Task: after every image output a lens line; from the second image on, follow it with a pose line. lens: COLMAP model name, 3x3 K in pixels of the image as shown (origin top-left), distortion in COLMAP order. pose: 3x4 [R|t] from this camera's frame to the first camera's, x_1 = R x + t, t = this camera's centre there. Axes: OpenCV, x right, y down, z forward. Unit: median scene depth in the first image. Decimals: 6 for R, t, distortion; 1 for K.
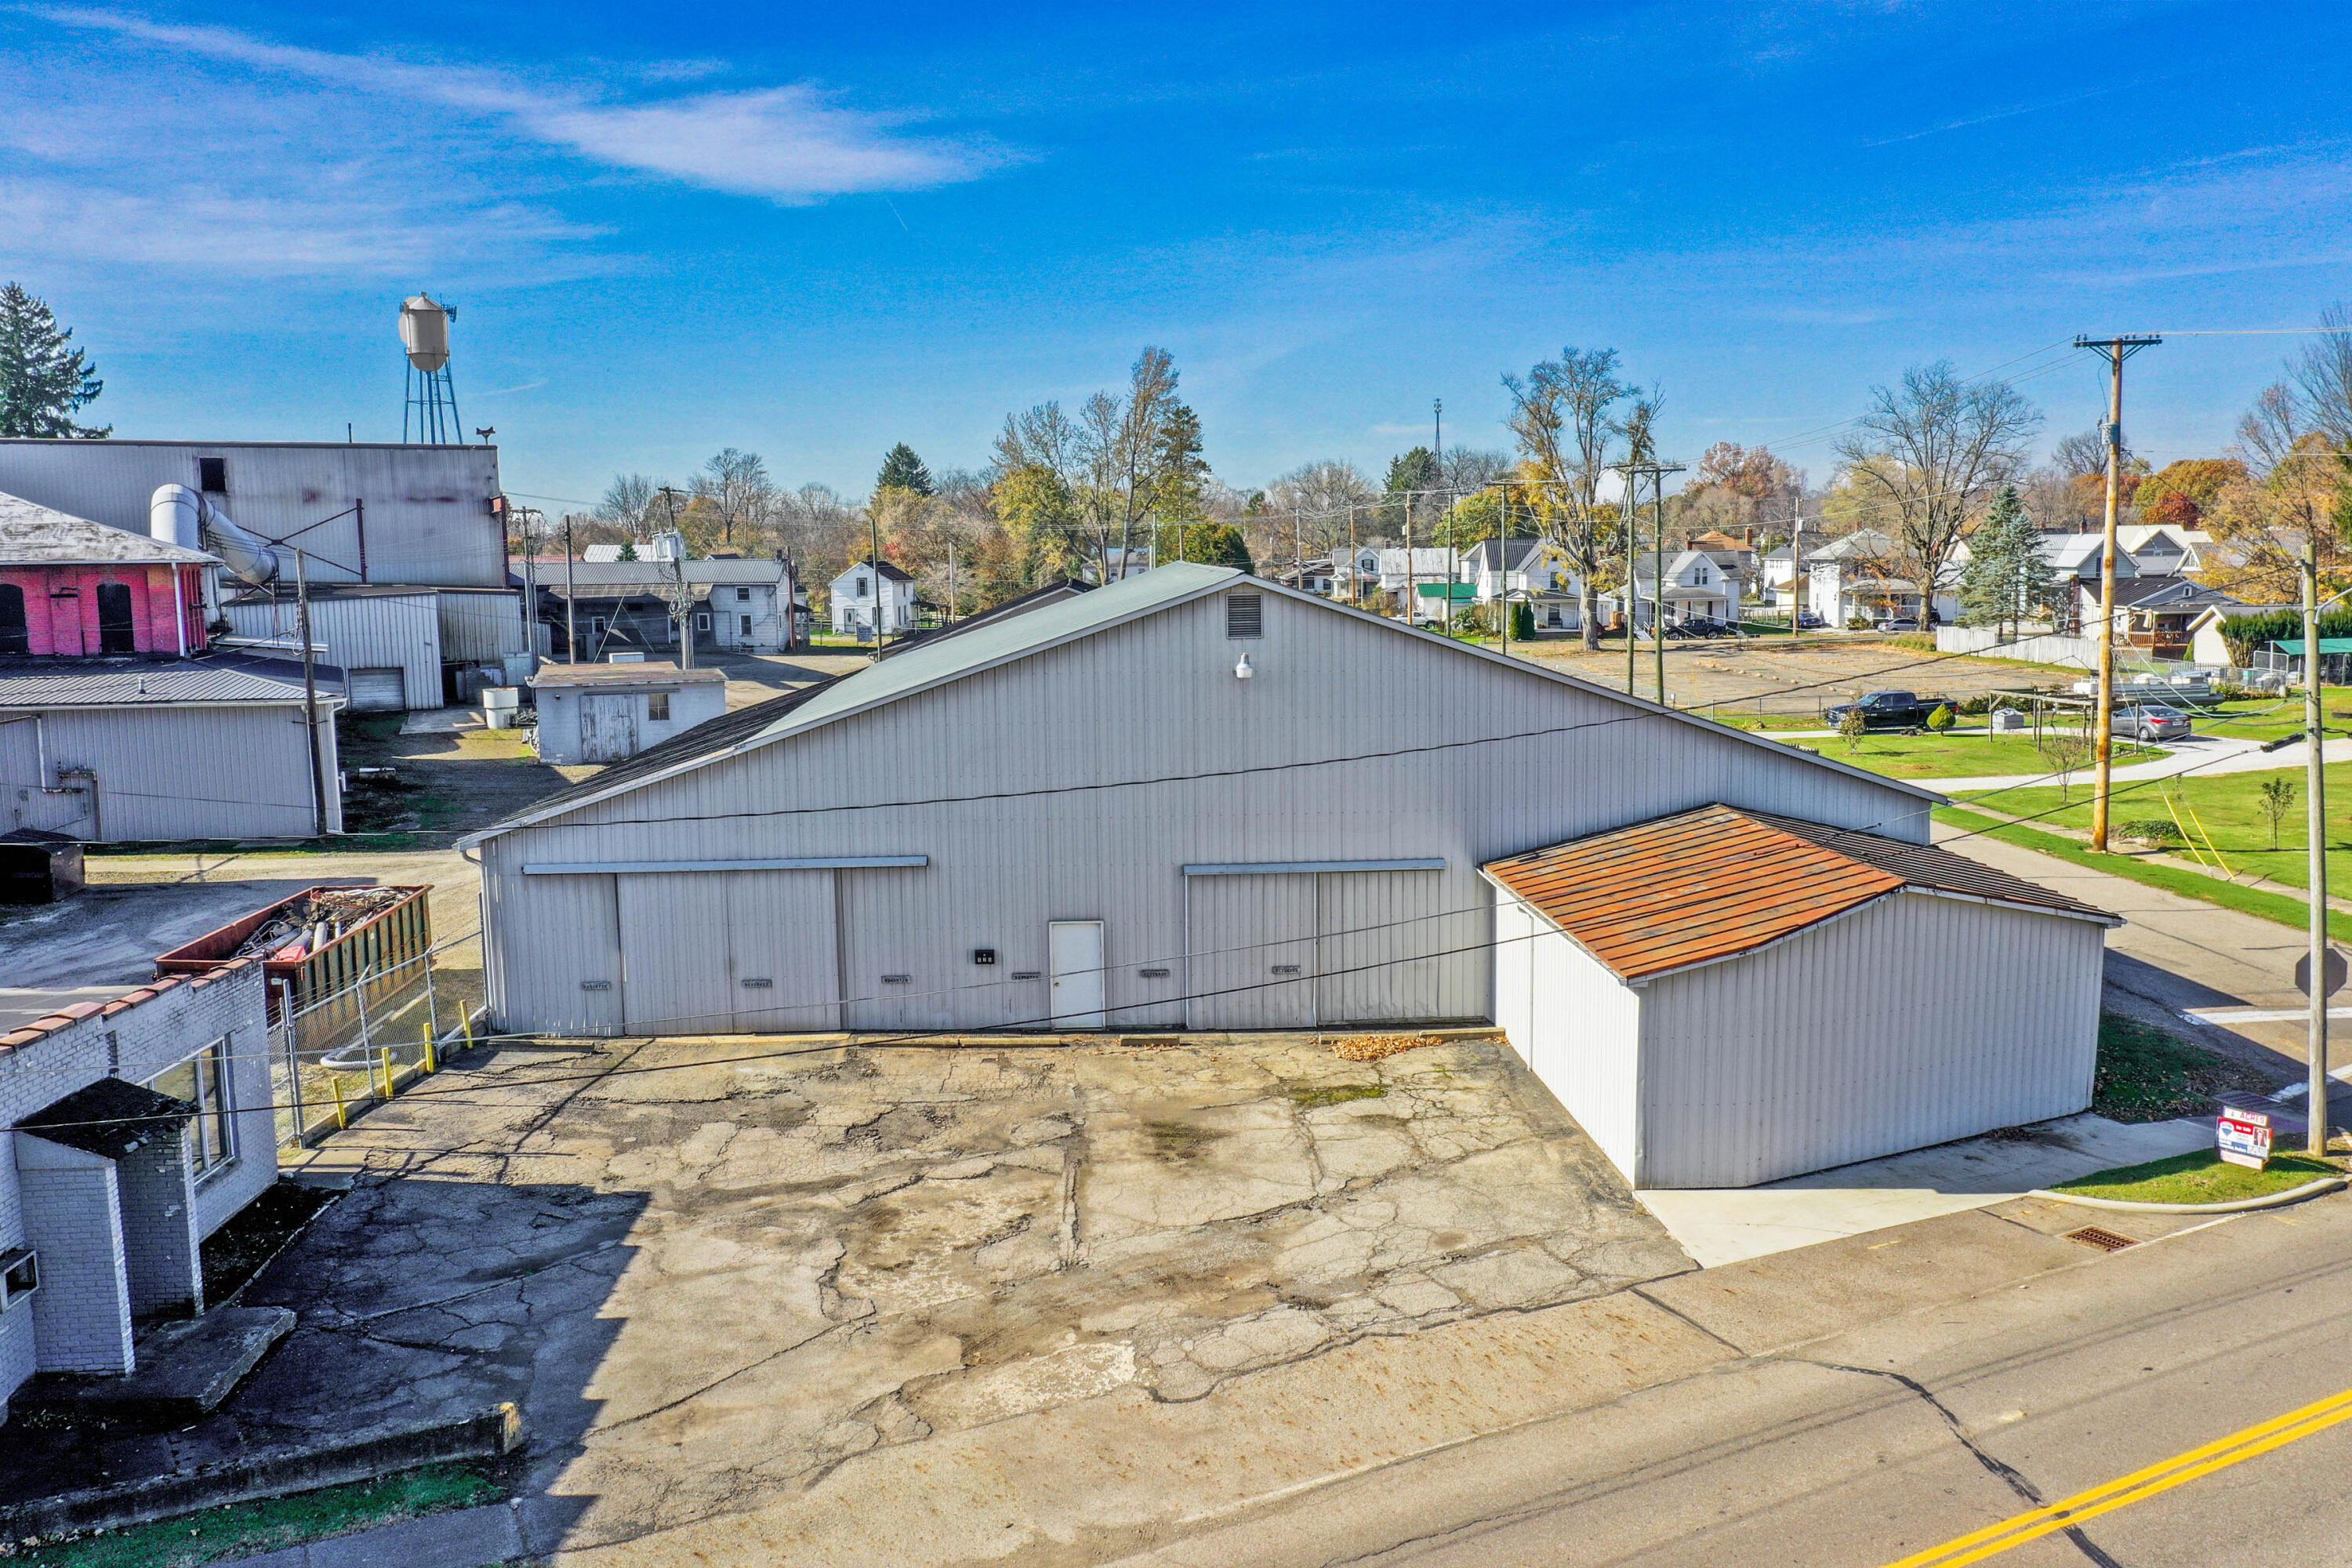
lens RADIAL K [[1857.3, 0, 1179.4], [0, 1857.3, 782.3], [0, 0, 1]] dist [0.004666, 0.013352]
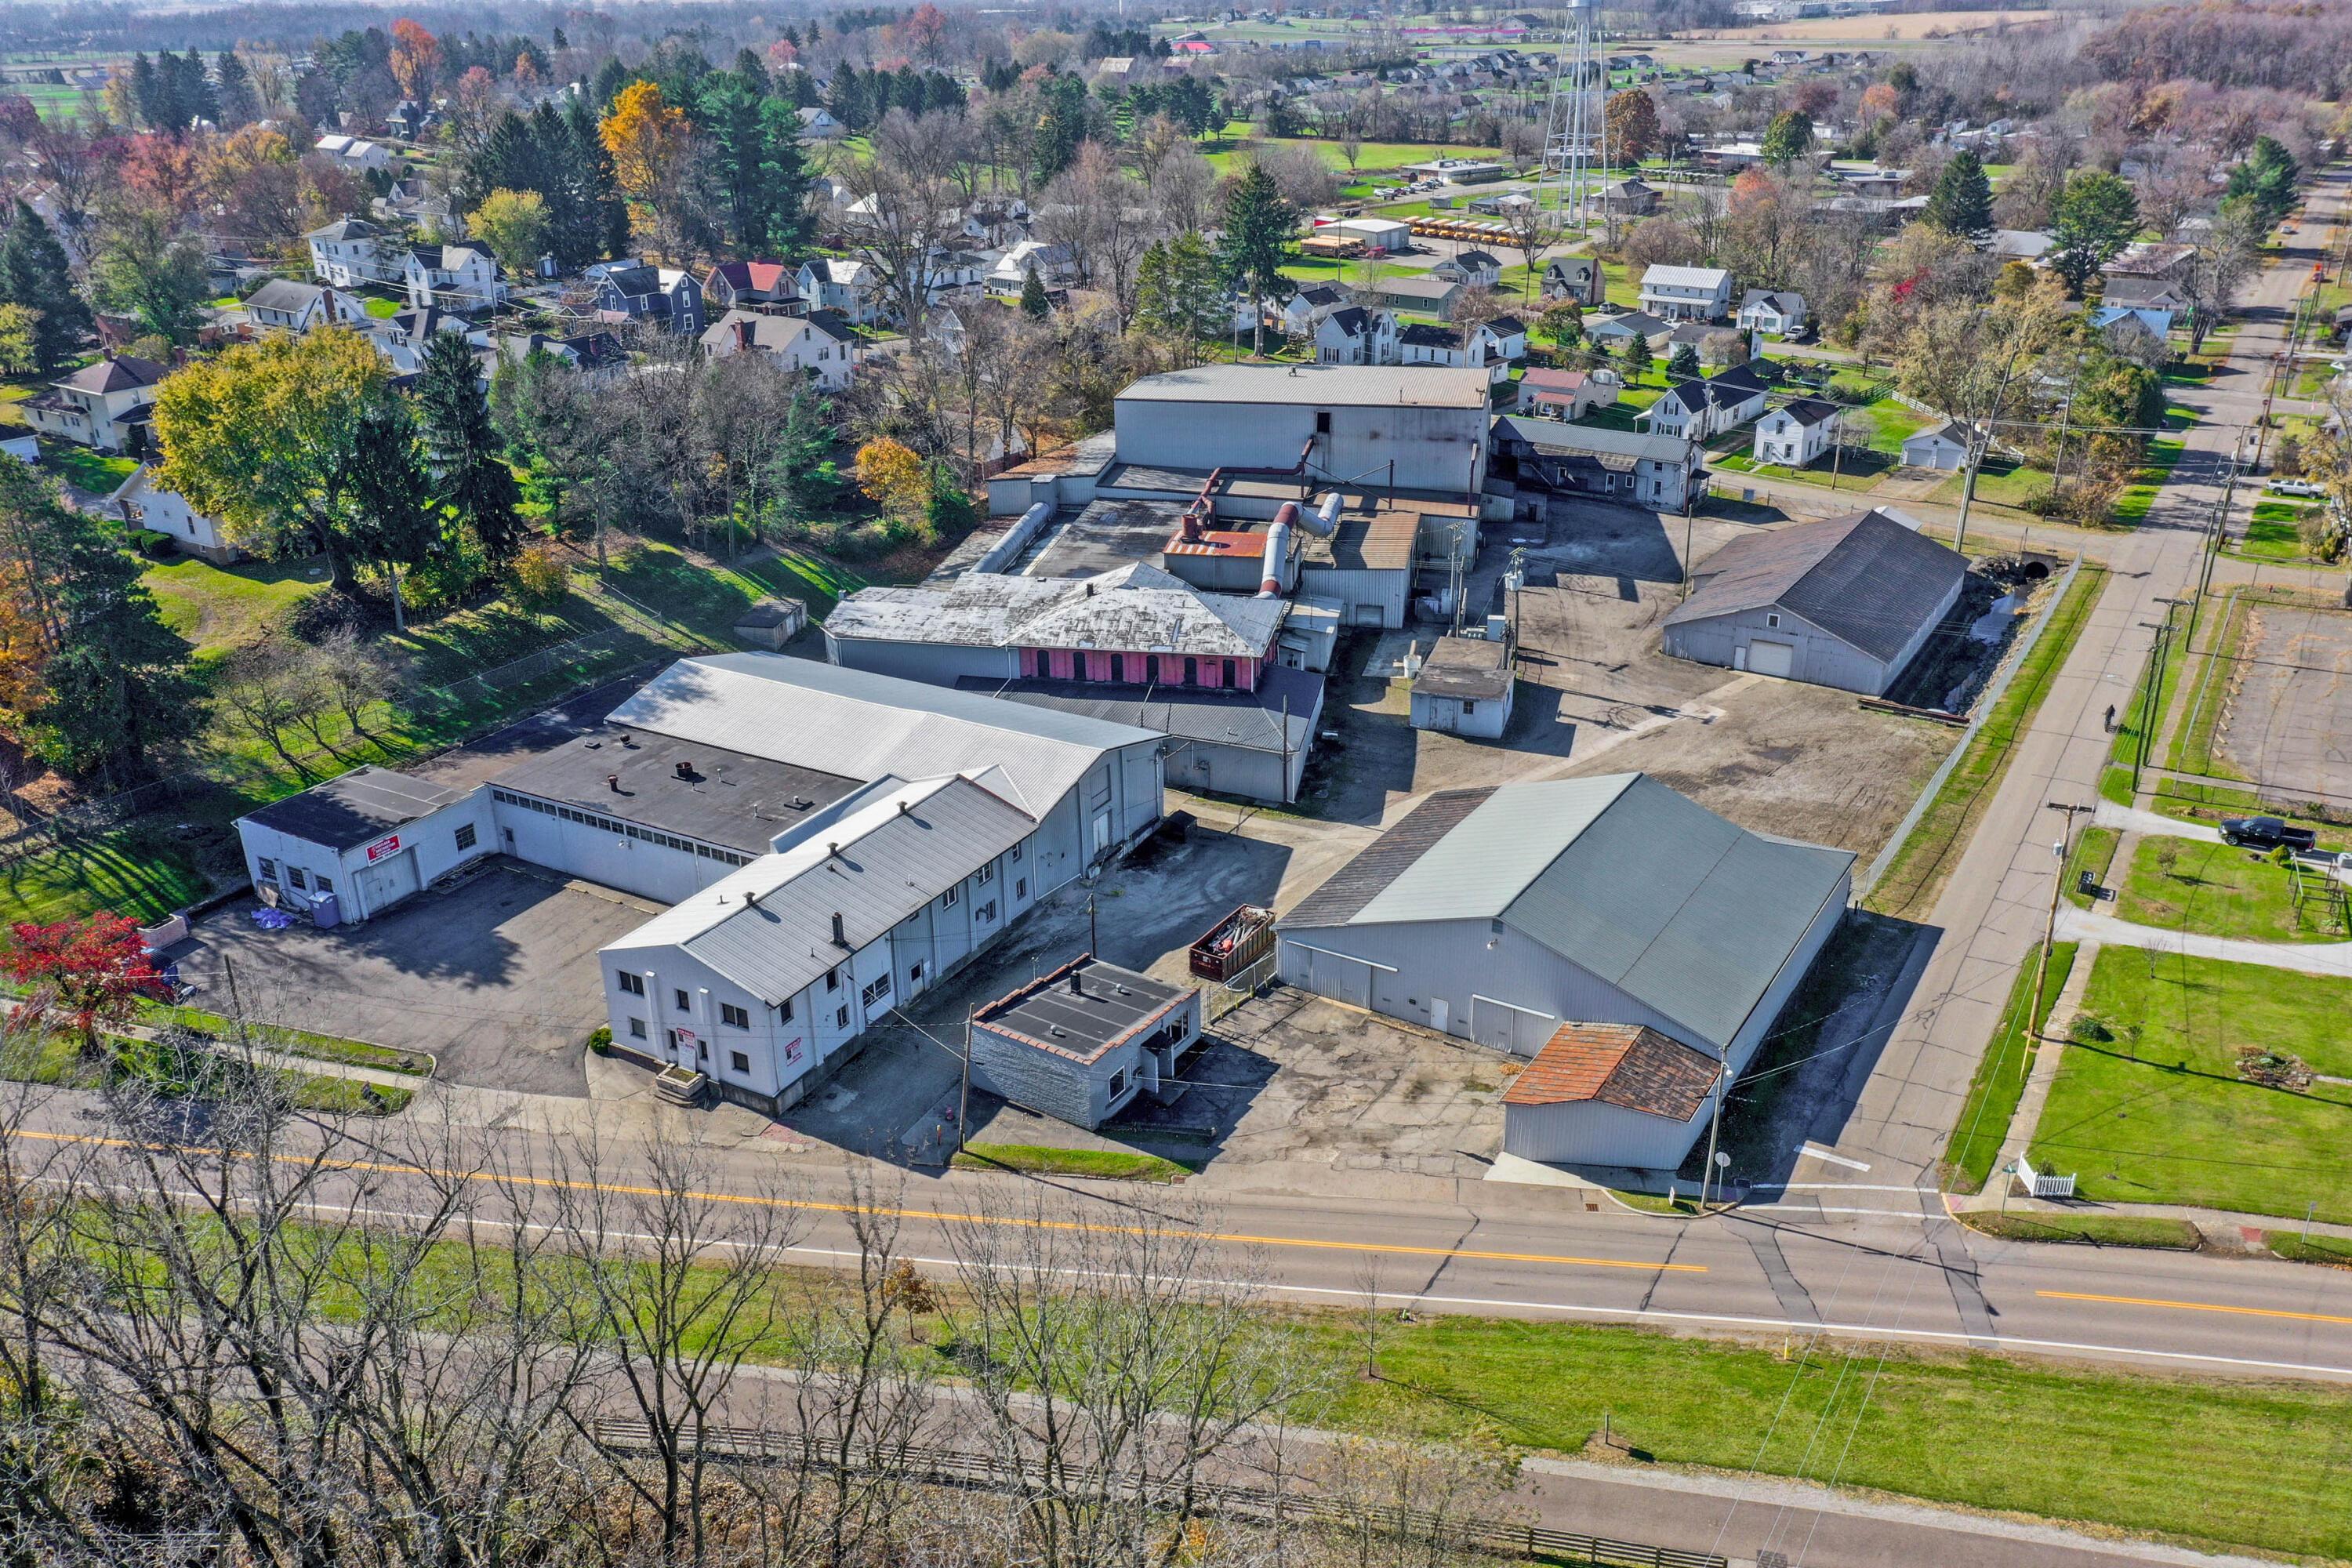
lens RADIAL K [[1857.3, 0, 1179.4], [0, 1857.3, 782.3], [0, 0, 1]] dist [0.004666, 0.013352]
pose [[0.816473, 0.230225, -0.529498, 1.158733], [-0.066902, 0.948610, 0.309293, -1.210931], [0.573495, -0.217105, 0.789917, -1.632559]]
